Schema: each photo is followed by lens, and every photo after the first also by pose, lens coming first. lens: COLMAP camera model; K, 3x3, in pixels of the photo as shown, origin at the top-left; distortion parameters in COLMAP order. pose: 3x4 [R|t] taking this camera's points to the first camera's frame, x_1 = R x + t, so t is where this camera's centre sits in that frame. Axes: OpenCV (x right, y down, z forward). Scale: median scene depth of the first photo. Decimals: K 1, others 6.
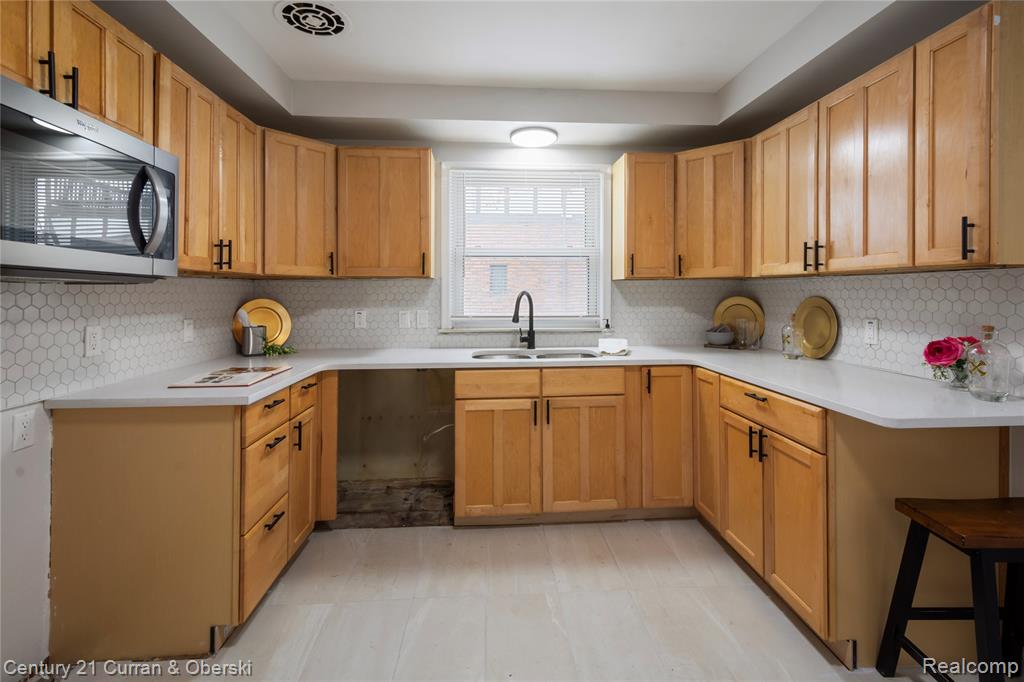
lens RADIAL K [[469.9, 0, 519.6], [0, 469.9, 293.3], [0, 0, 1]] dist [0.008759, -0.000194]
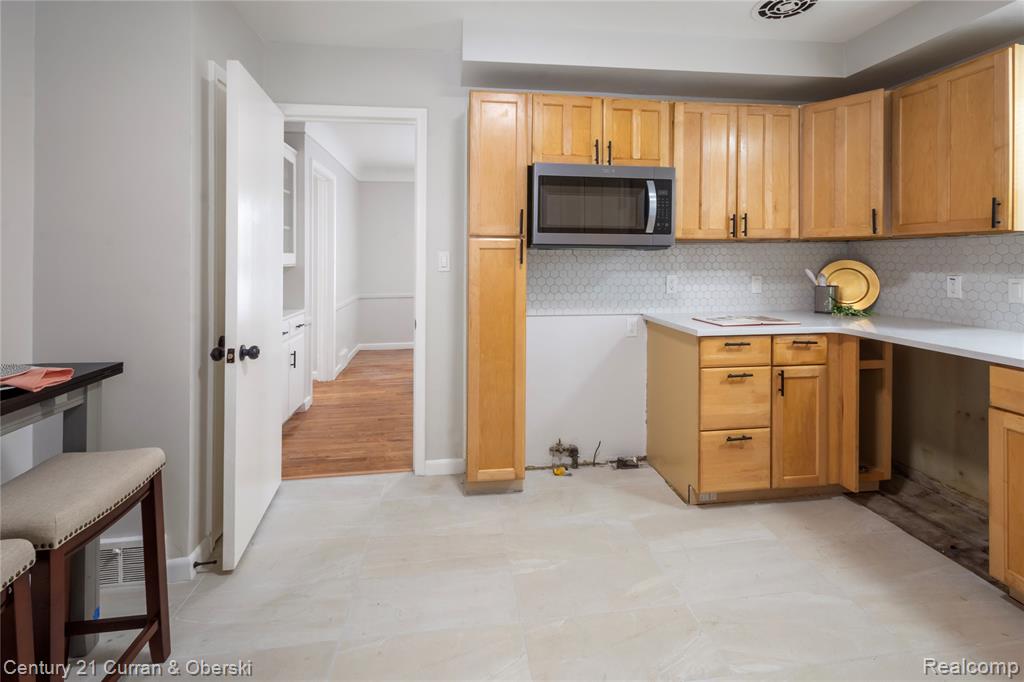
lens RADIAL K [[478.9, 0, 513.1], [0, 478.9, 267.0], [0, 0, 1]] dist [-0.000112, -0.000022]
pose [[0.064608, 0.024072, -0.997620, 0.517122], [0.004717, 0.999690, 0.024427, -0.002463], [0.997900, -0.006284, 0.064475, 0.245493]]
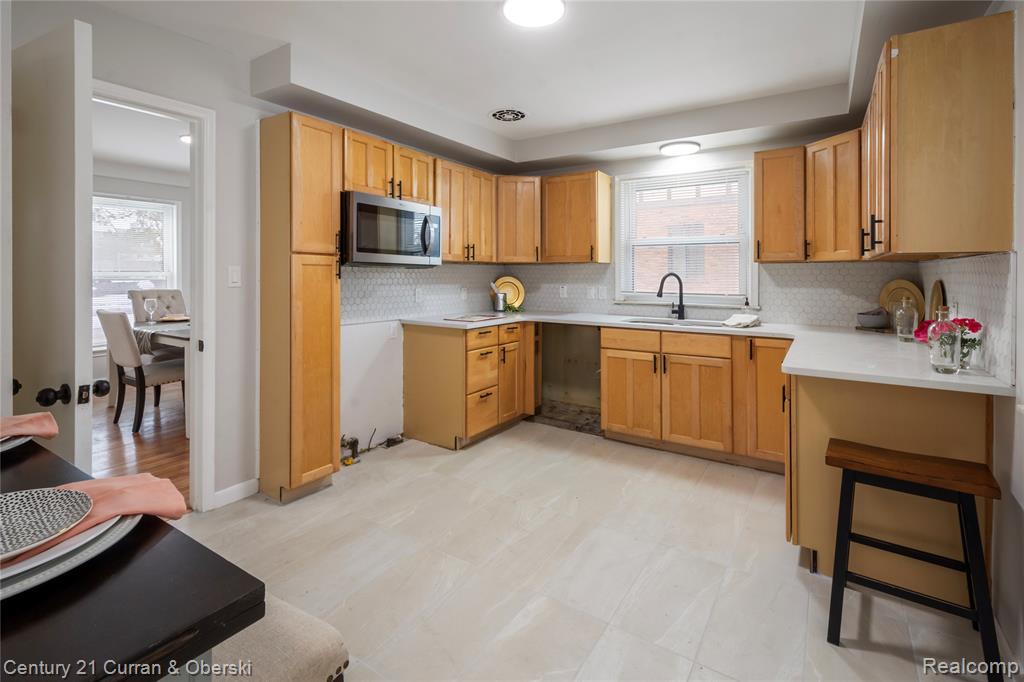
lens RADIAL K [[472.9, 0, 517.6], [0, 472.9, 286.5], [0, 0, 1]] dist [0.000031, -0.000171]
pose [[0.797918, 0.022990, -0.602328, 0.522043], [-0.007084, 0.999561, 0.028767, -0.001558], [0.602725, -0.018687, 0.797730, -0.302318]]
